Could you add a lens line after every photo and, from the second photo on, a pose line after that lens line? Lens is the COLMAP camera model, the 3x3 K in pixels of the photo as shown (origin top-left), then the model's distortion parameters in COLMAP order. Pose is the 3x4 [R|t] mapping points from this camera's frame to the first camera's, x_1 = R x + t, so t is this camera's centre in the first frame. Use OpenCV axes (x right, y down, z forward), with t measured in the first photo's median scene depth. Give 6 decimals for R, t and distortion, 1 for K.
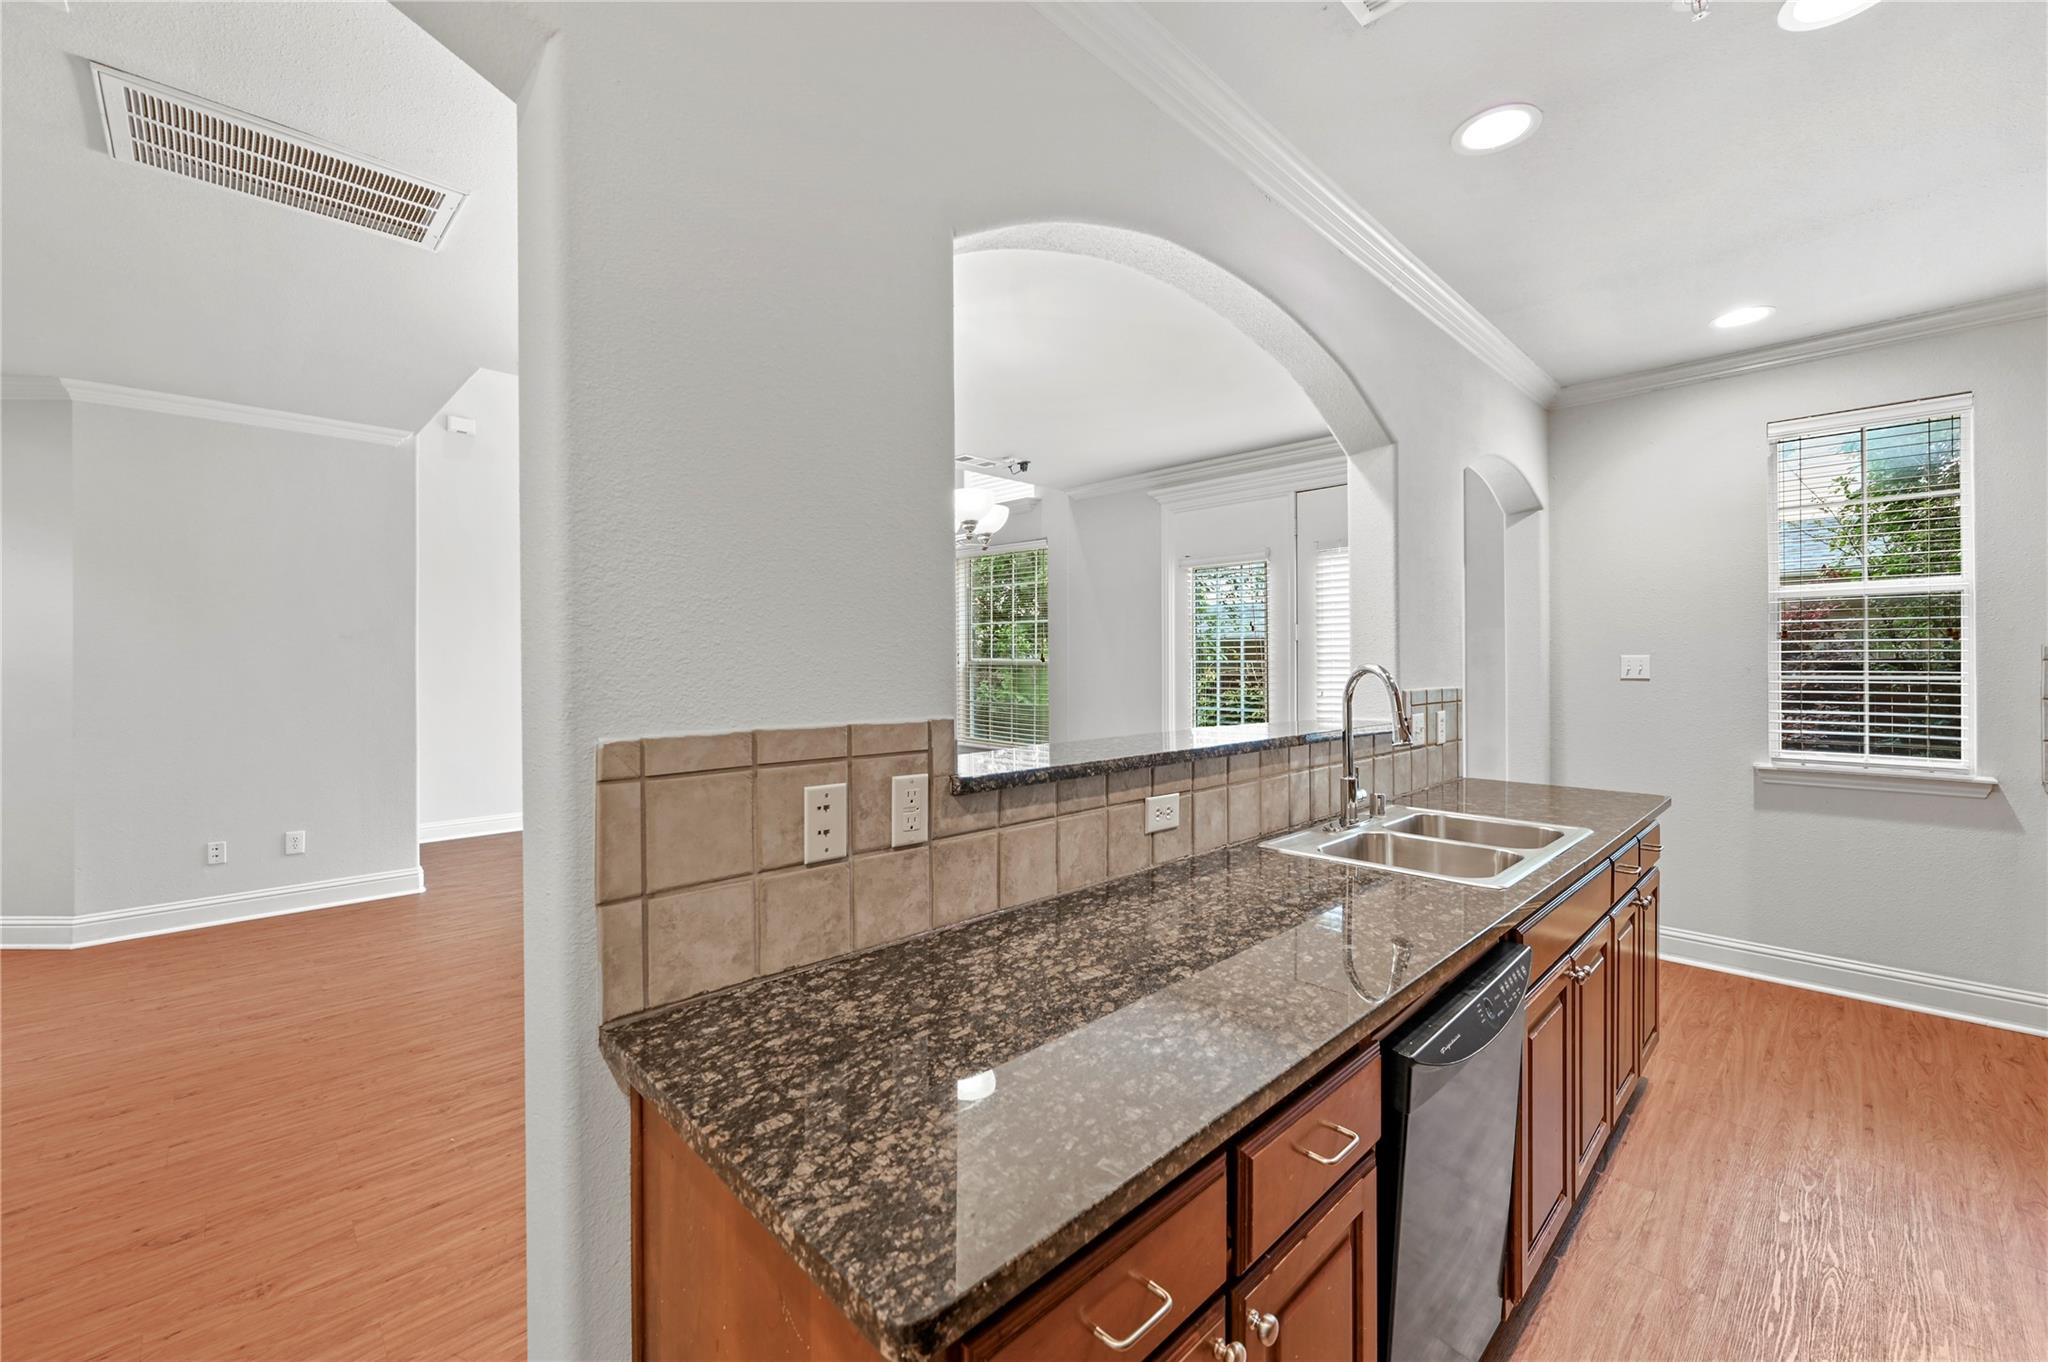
lens RADIAL K [[809.9, 0, 1026.3], [0, 809.9, 666.6], [0, 0, 1]] dist [0.001907, 0.000319]
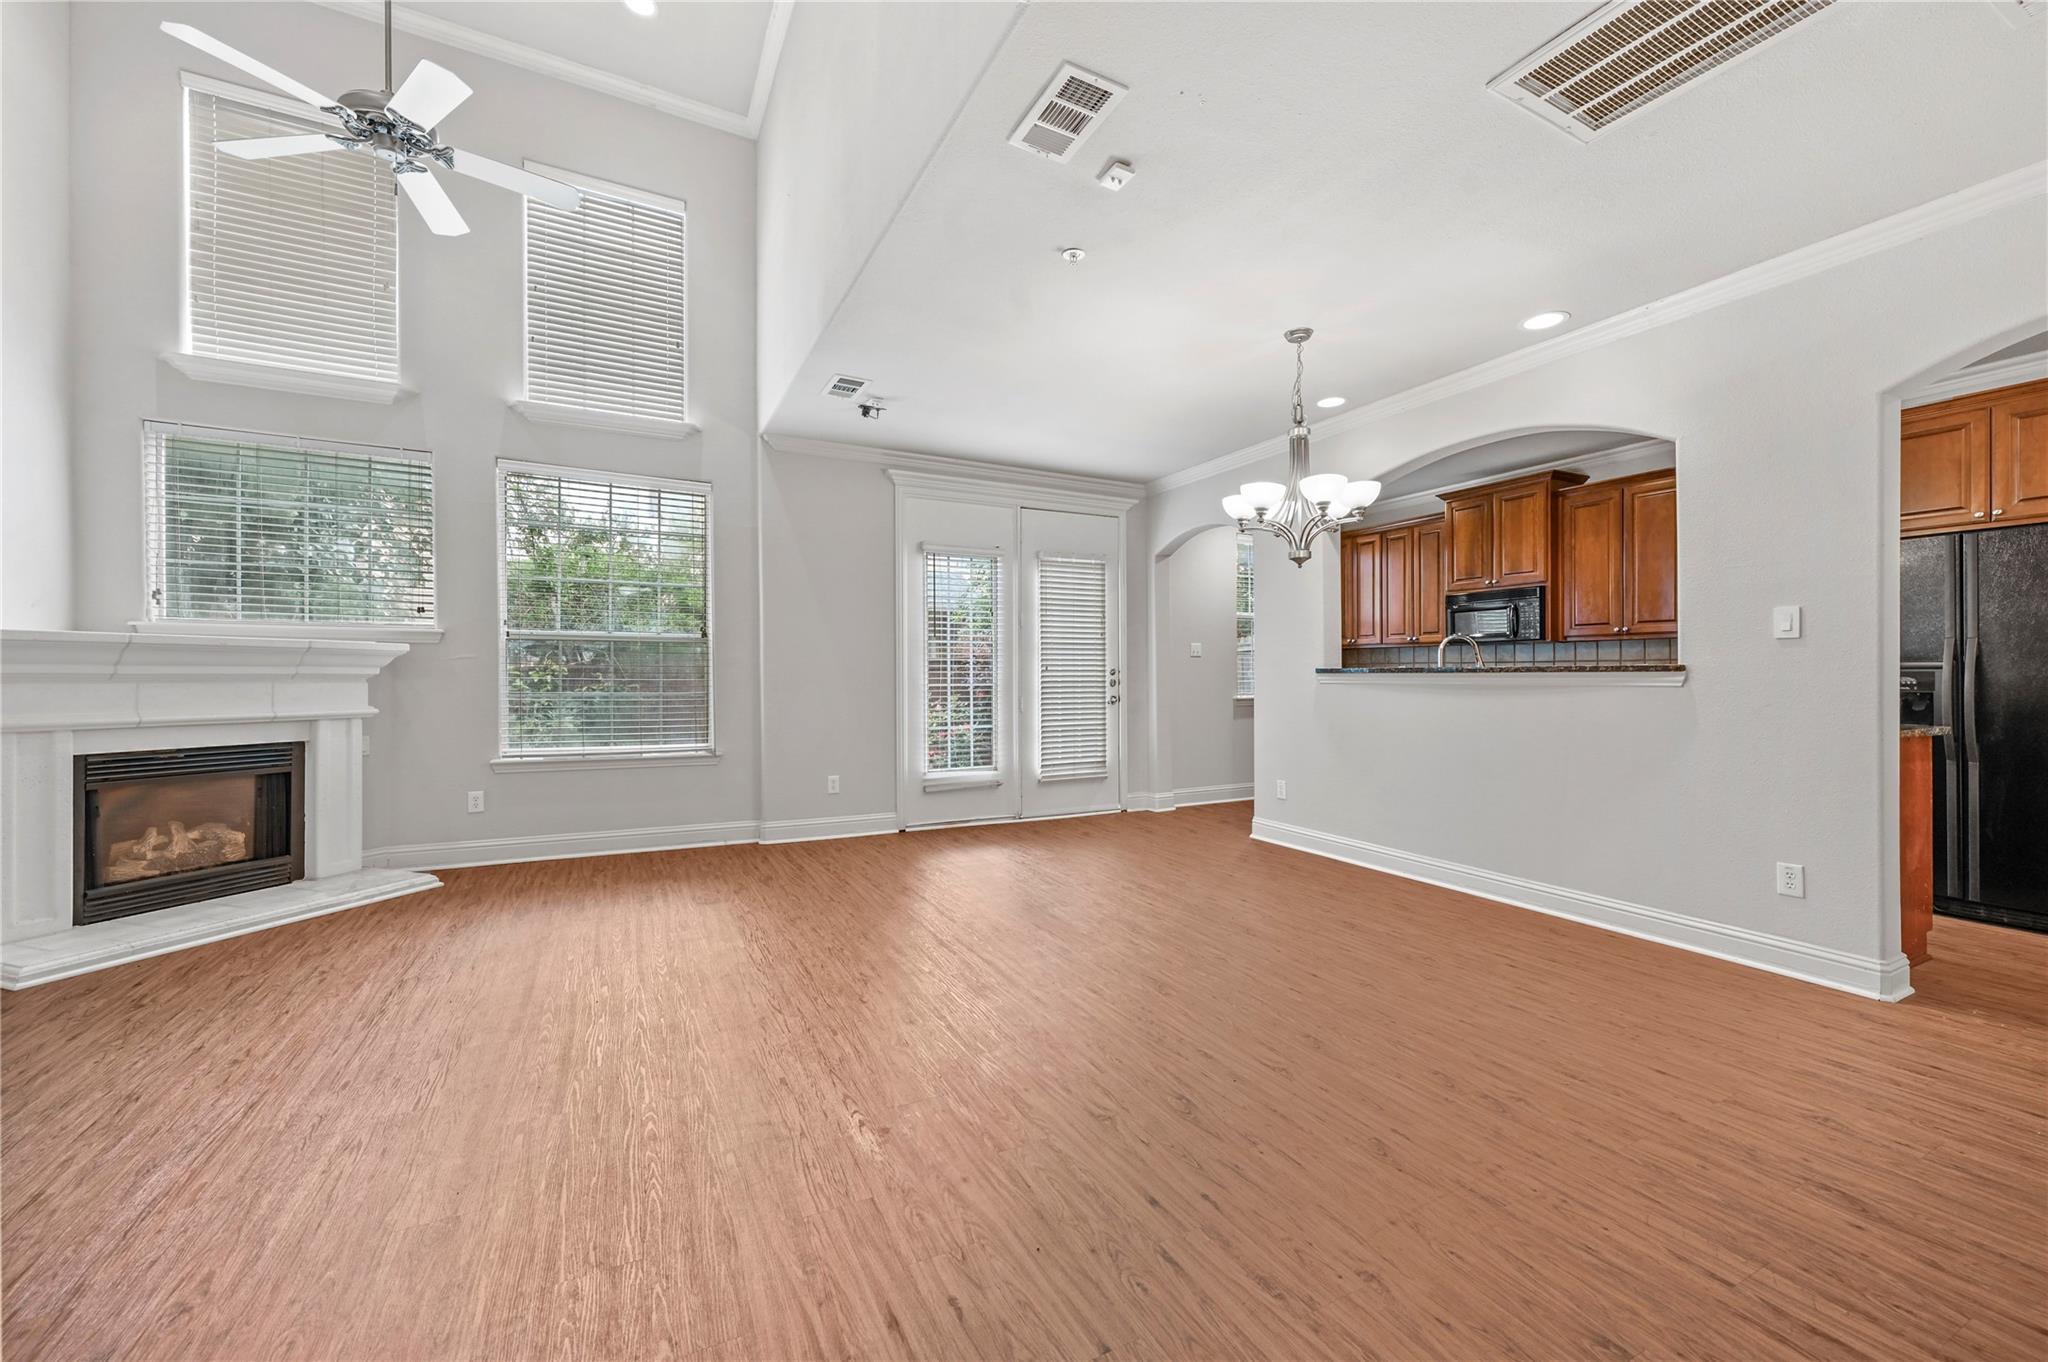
lens RADIAL K [[809.9, 0, 1026.7], [0, 809.9, 677.8], [0, 0, 1]] dist [0.001907, 0.000319]
pose [[0.293588, -0.001787, 0.955930, -1.402837], [0.006932, 0.999976, -0.000260, 0.077285], [-0.955907, 0.006703, 0.293593, 1.026529]]
